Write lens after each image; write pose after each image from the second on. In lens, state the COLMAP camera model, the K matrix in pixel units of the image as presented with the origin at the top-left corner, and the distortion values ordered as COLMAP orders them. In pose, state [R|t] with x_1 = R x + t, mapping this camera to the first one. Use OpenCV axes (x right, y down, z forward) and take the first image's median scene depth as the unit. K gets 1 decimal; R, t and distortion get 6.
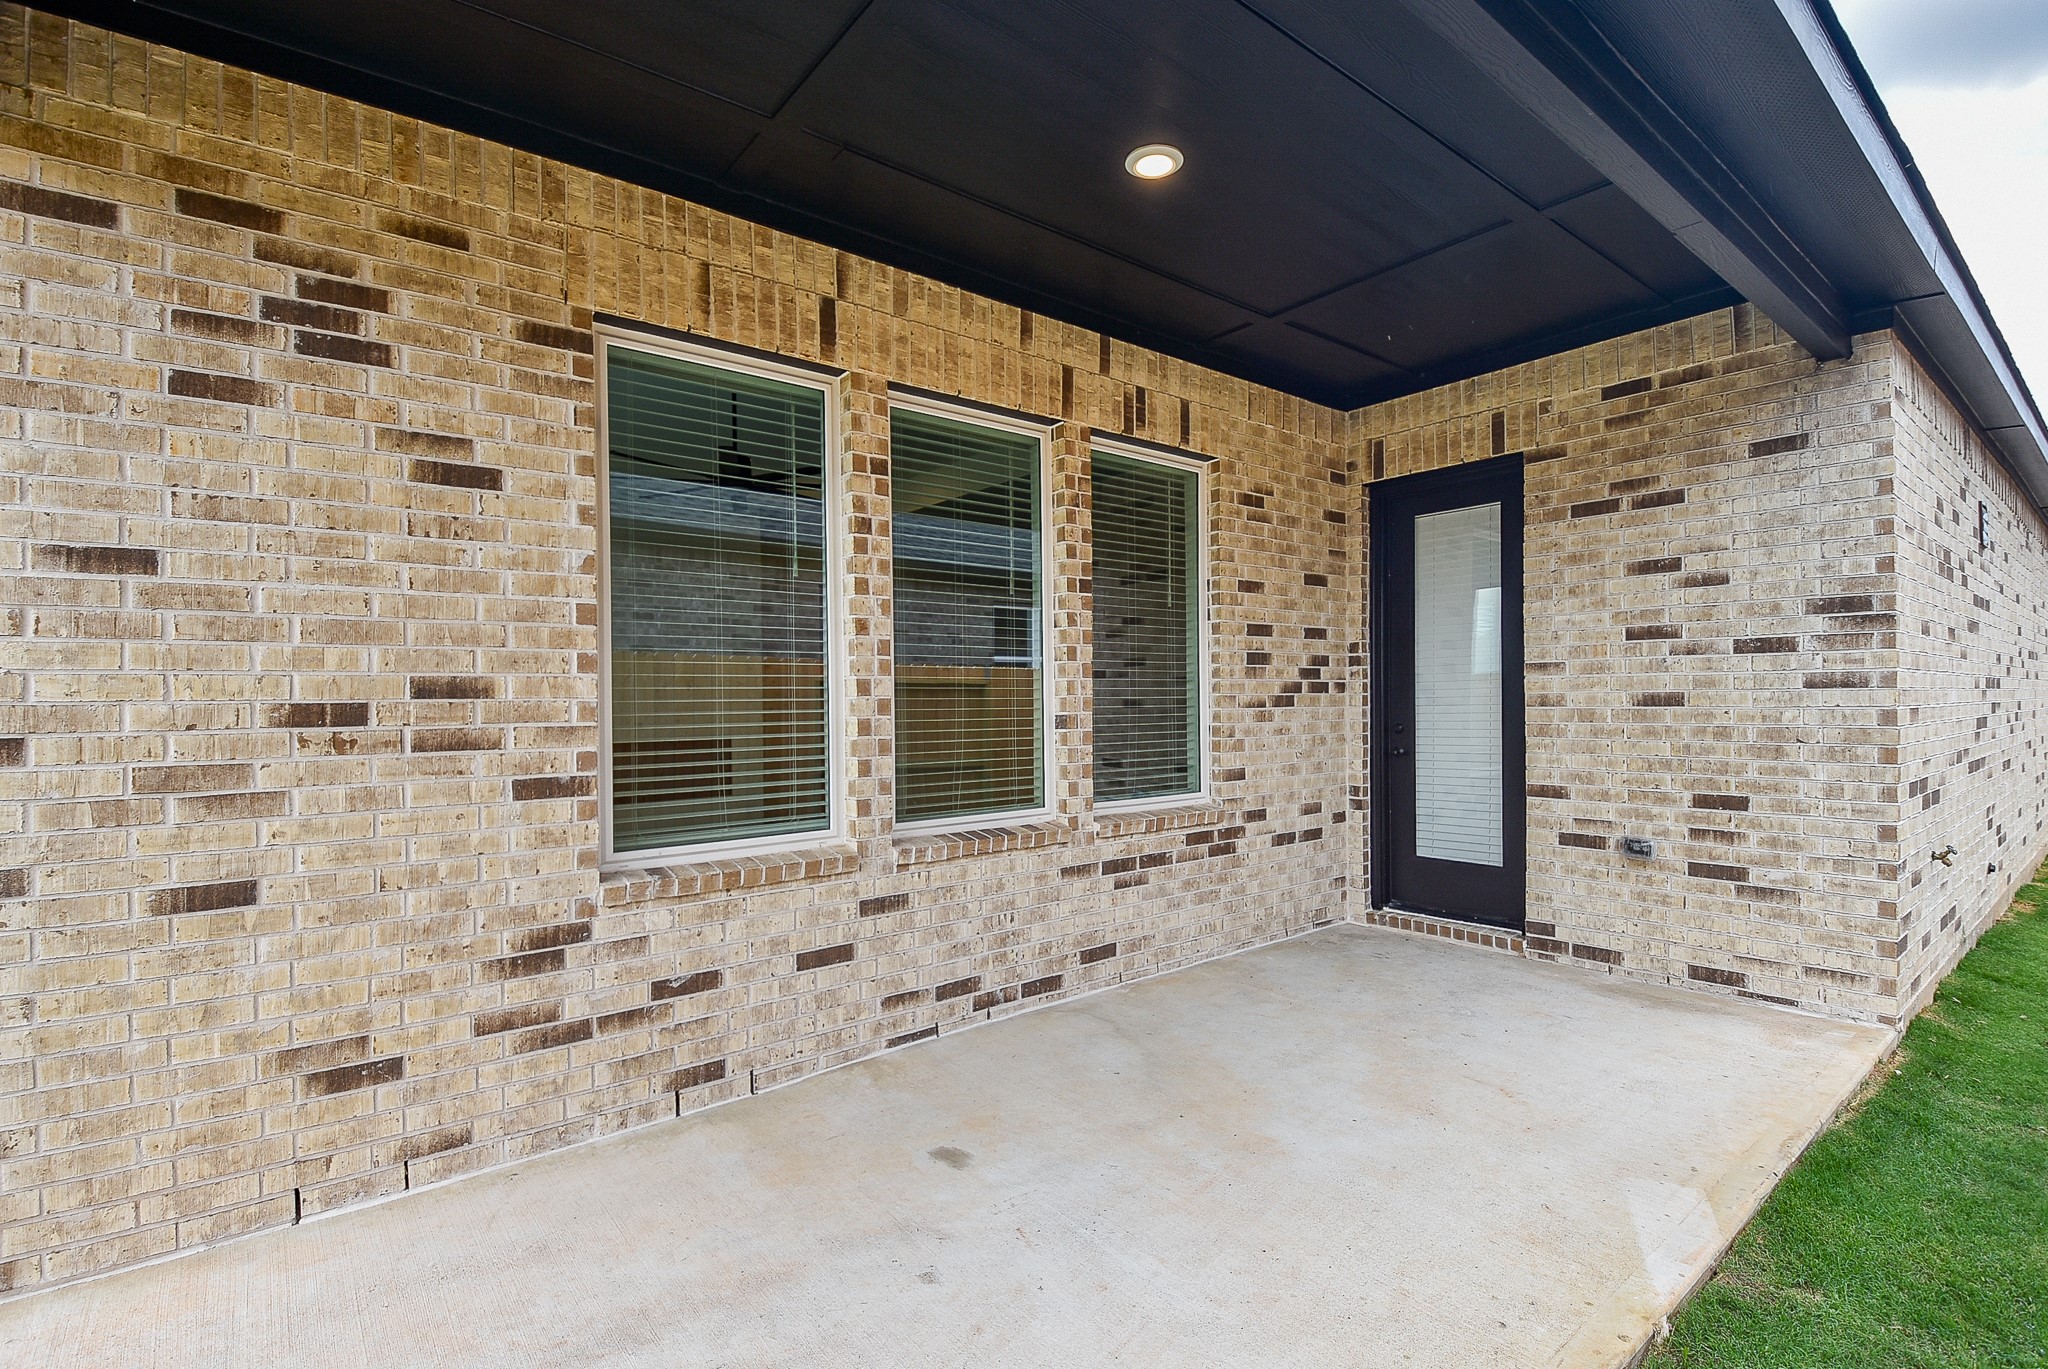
lens RADIAL K [[934.8, 0, 945.2], [0, 934.8, 692.4], [0, 0, 1]] dist [0.011589, -0.012128]
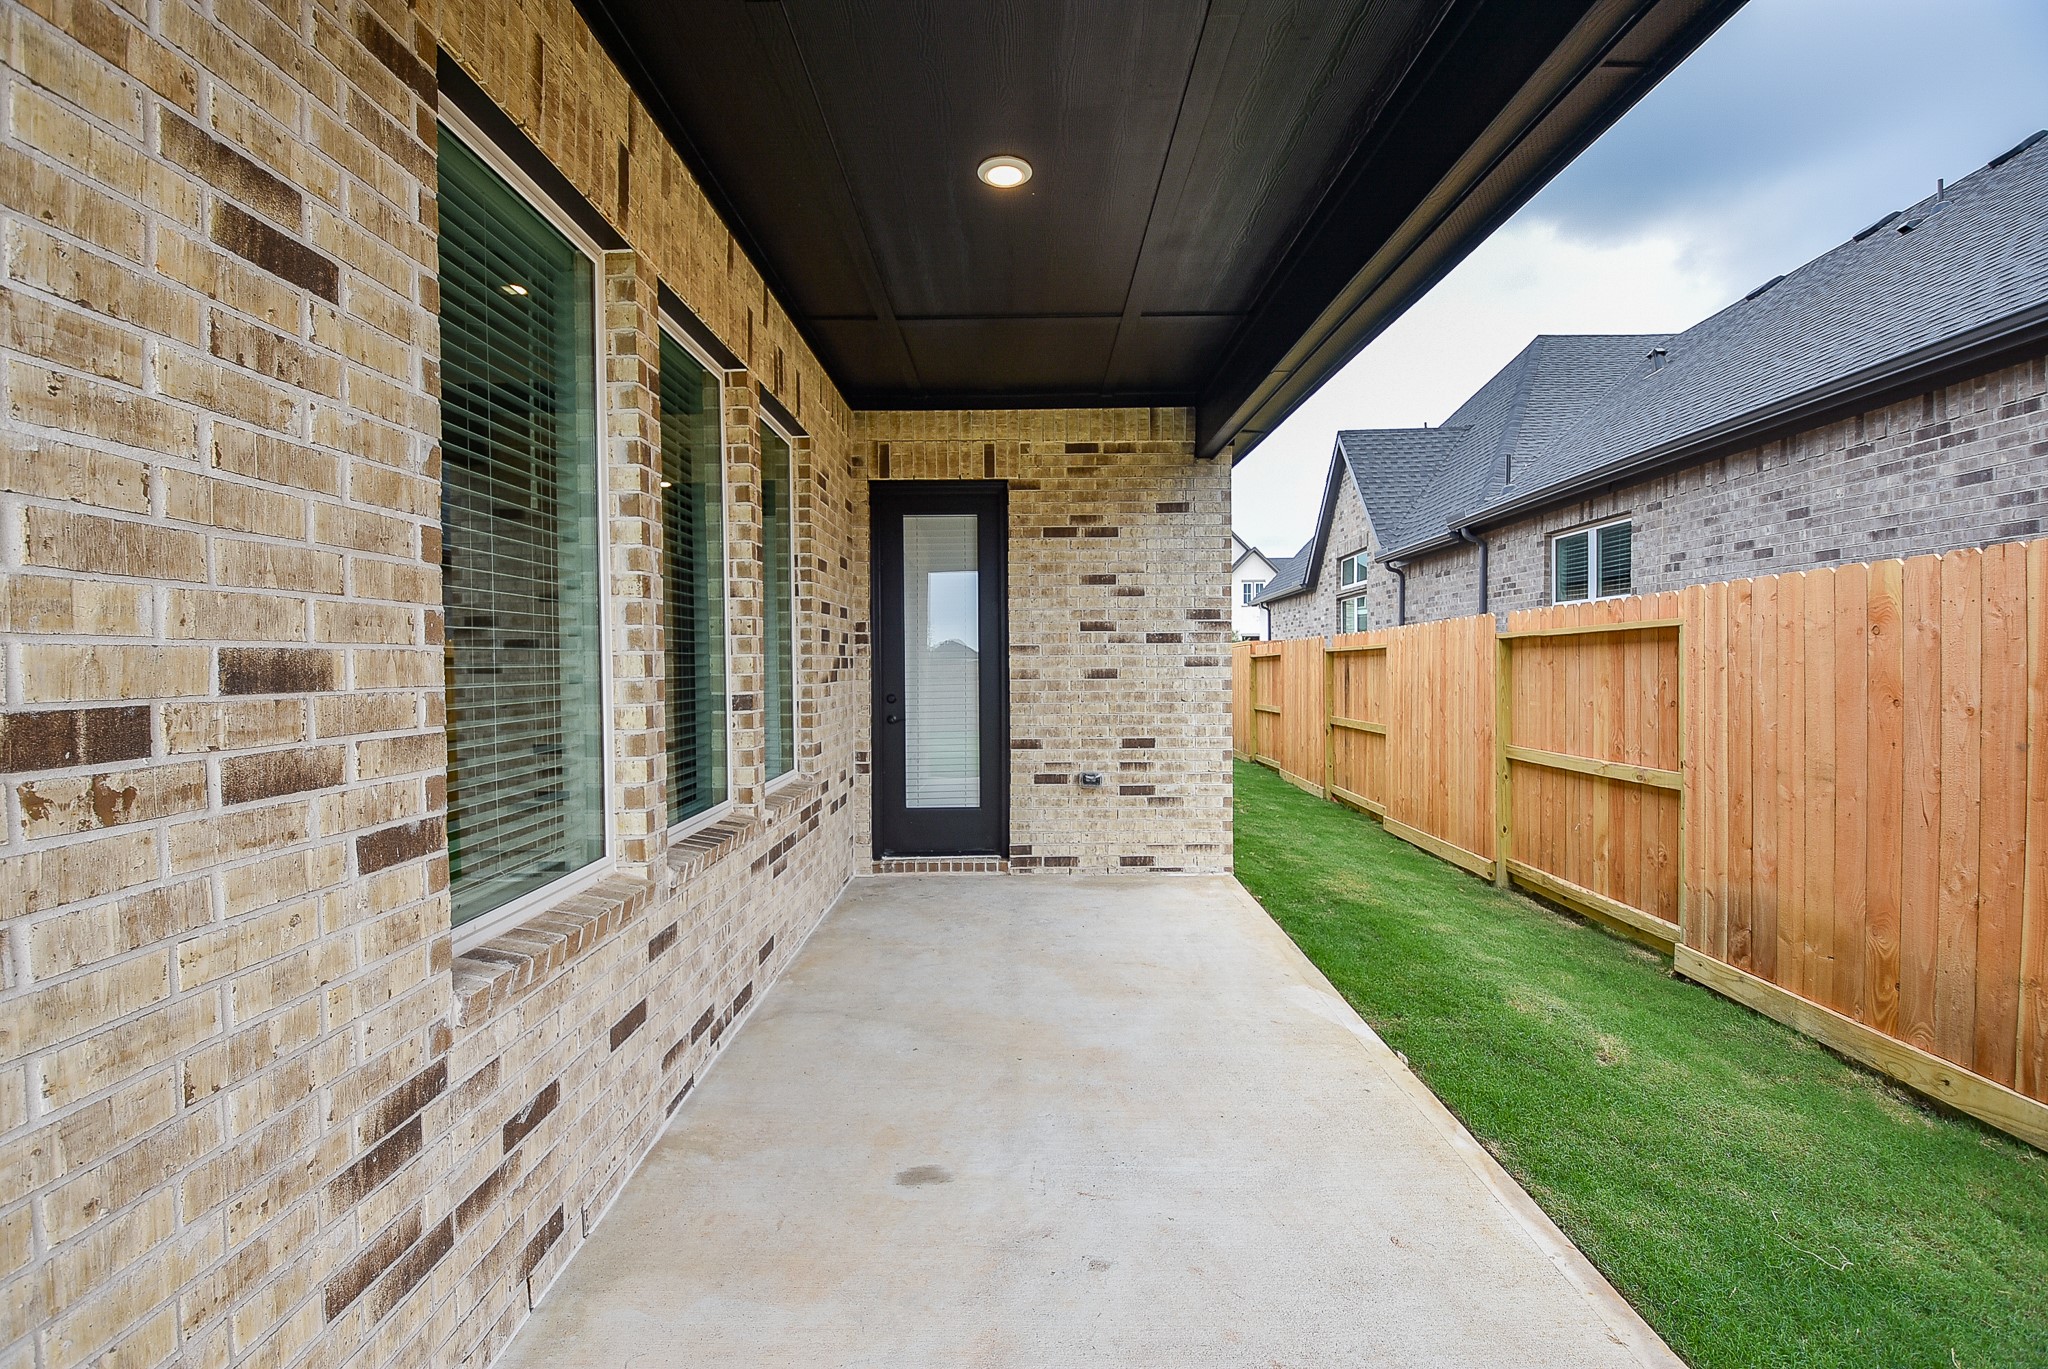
lens RADIAL K [[934.8, 0, 1025.6], [0, 934.8, 671.4], [0, 0, 1]] dist [0.011589, -0.012128]
pose [[0.611788, -0.003738, 0.791013, -0.512918], [-0.003962, 0.999962, 0.007789, -0.007722], [-0.791012, -0.007899, 0.611750, 0.276387]]
